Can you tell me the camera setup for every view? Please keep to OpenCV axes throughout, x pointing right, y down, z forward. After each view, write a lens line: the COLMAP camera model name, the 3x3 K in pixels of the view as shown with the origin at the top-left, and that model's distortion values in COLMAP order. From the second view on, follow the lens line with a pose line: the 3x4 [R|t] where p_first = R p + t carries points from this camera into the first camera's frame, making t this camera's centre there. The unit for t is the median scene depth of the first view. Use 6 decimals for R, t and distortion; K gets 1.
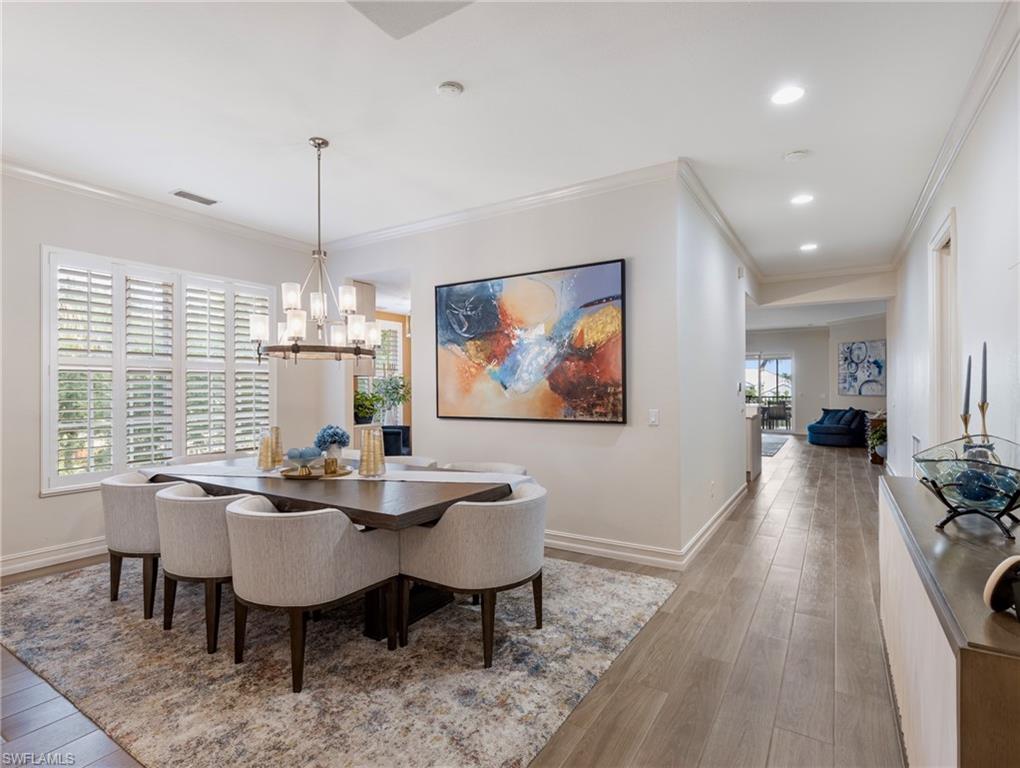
lens RADIAL K [[512.9, 0, 513.6], [0, 512.9, 382.8], [0, 0, 1]] dist [0.005014, -0.000653]
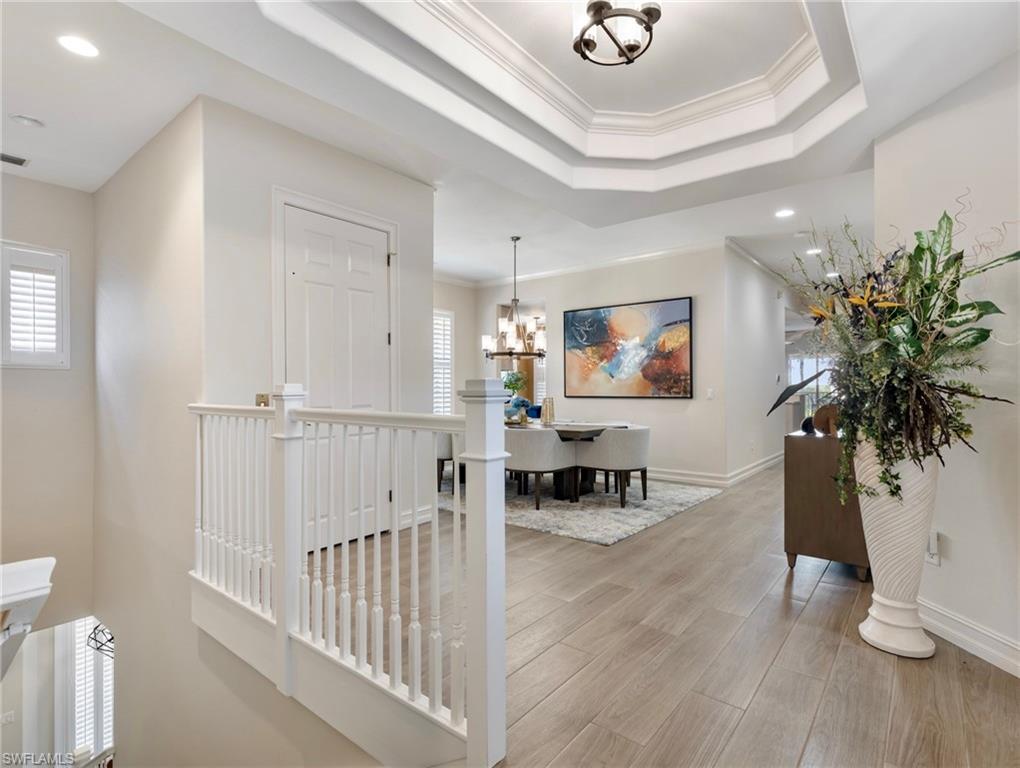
lens RADIAL K [[512.9, 0, 513.6], [0, 512.9, 382.8], [0, 0, 1]] dist [0.005014, -0.000653]
pose [[0.993002, 0.002210, -0.118076, -0.145424], [-0.002120, 0.999997, 0.000887, 0.029446], [0.118077, -0.000631, 0.993004, -0.655294]]
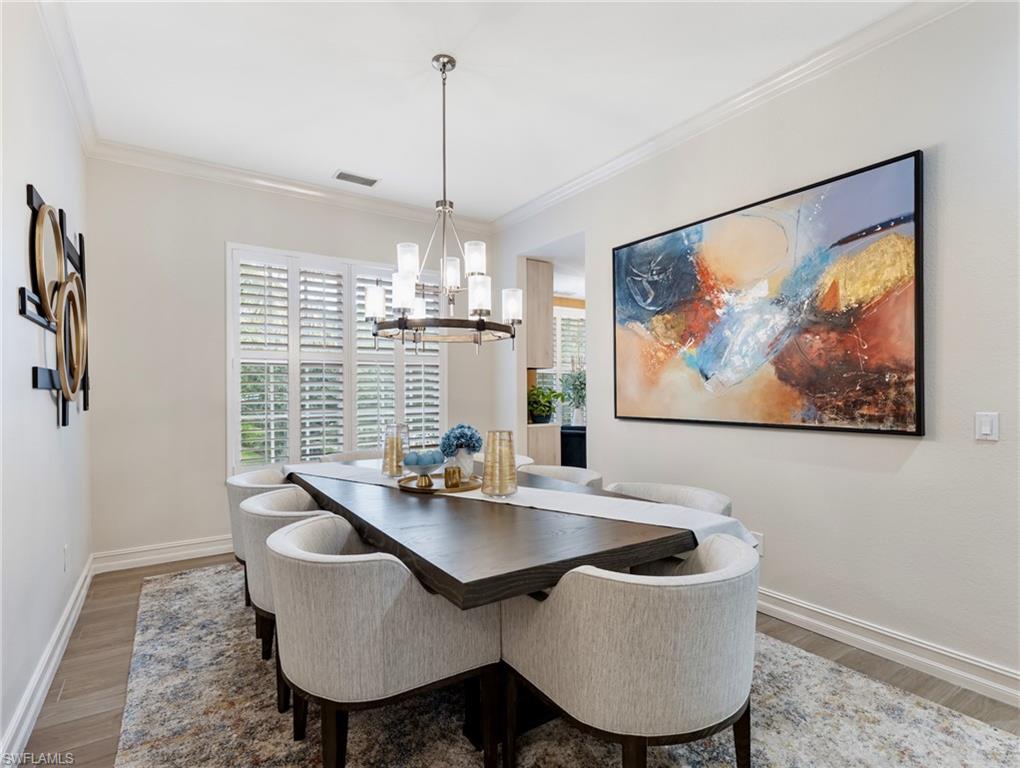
lens RADIAL K [[515.3, 0, 514.1], [0, 515.3, 390.1], [0, 0, 1]] dist [0.007556, -0.001734]
pose [[0.913896, 0.001385, -0.405947, 0.033288], [0.004053, 0.999913, 0.012535, 0.018418], [0.405929, -0.013101, 0.913811, 0.272570]]
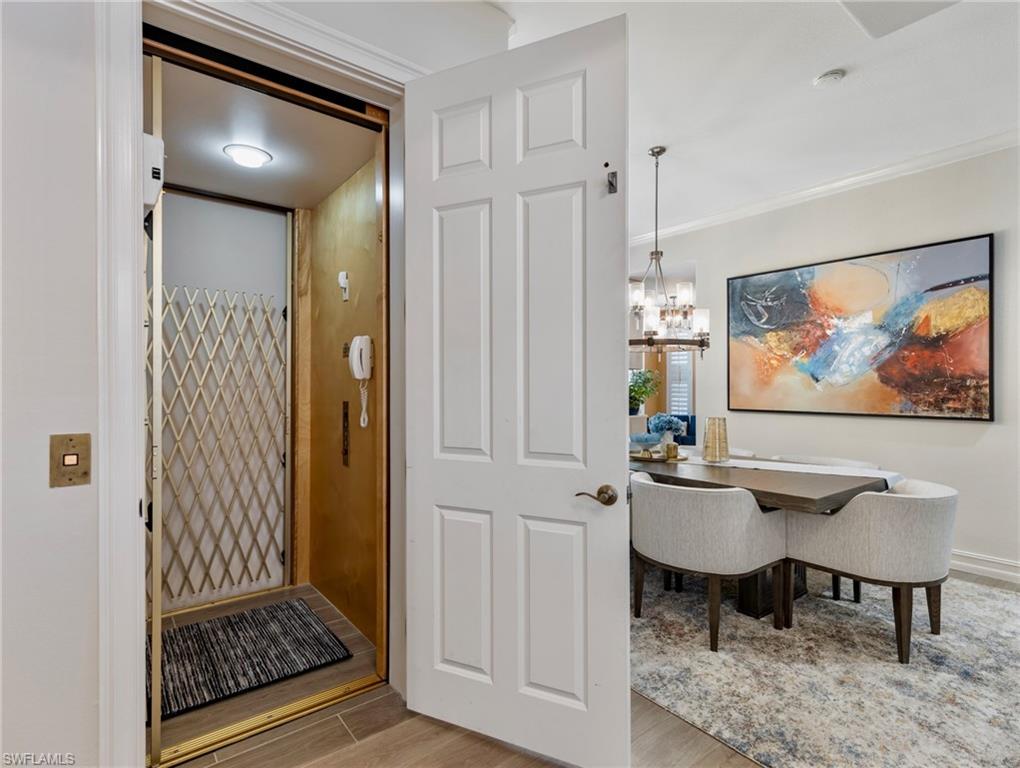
lens RADIAL K [[512.9, 0, 513.6], [0, 512.9, 382.8], [0, 0, 1]] dist [0.005014, -0.000653]
pose [[0.942669, 0.007028, -0.333656, -0.253697], [-0.004530, 0.999956, 0.008264, 0.010157], [0.333700, -0.006278, 0.942659, -0.098515]]
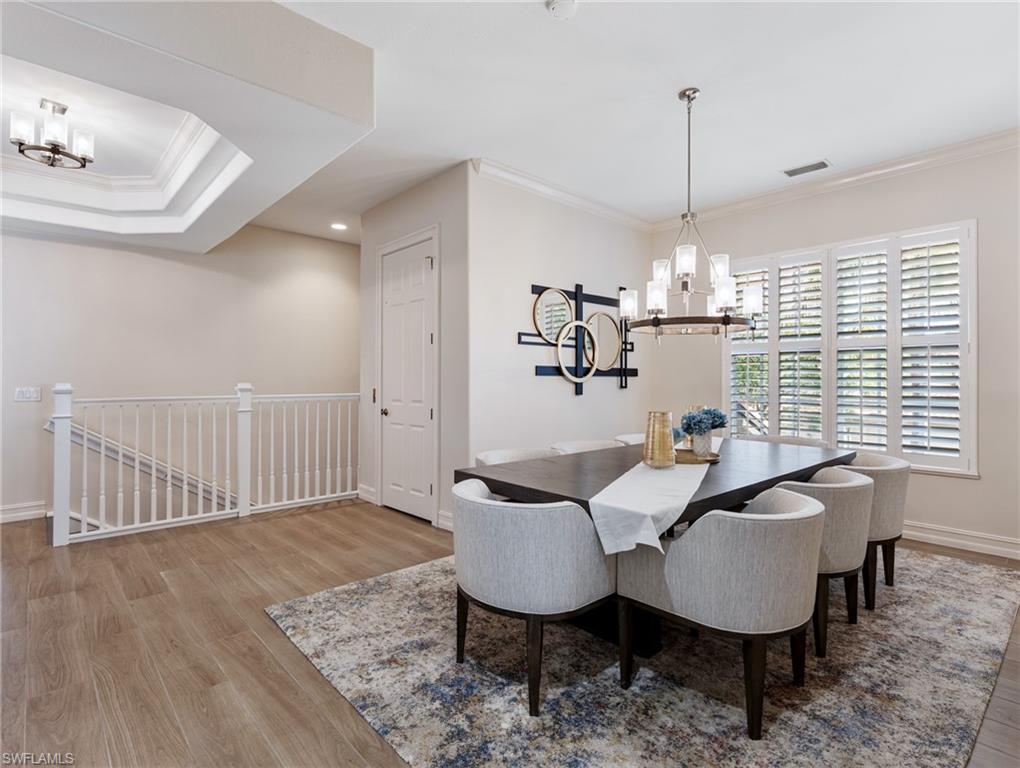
lens RADIAL K [[520.2, 0, 513.9], [0, 520.2, 371.8], [0, 0, 1]] dist [0.008140, 0.000111]
pose [[-0.264169, -0.010959, -0.964414, 0.498790], [0.009372, 0.999859, -0.013929, 0.027132], [0.964431, -0.012718, -0.264029, 0.803813]]
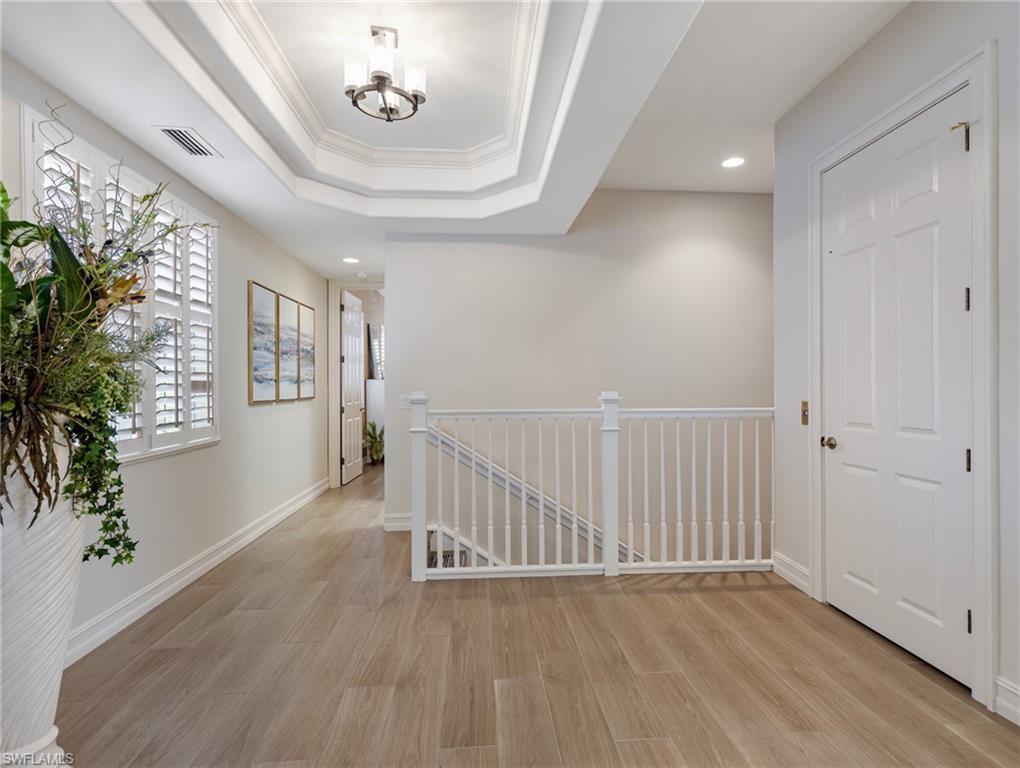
lens RADIAL K [[515.3, 0, 514.1], [0, 515.3, 390.1], [0, 0, 1]] dist [0.007556, -0.001734]
pose [[-0.804962, 0.011897, -0.593207, 0.146502], [0.011672, 0.999923, 0.004216, 0.022997], [0.593211, -0.003530, -0.805039, 0.488719]]
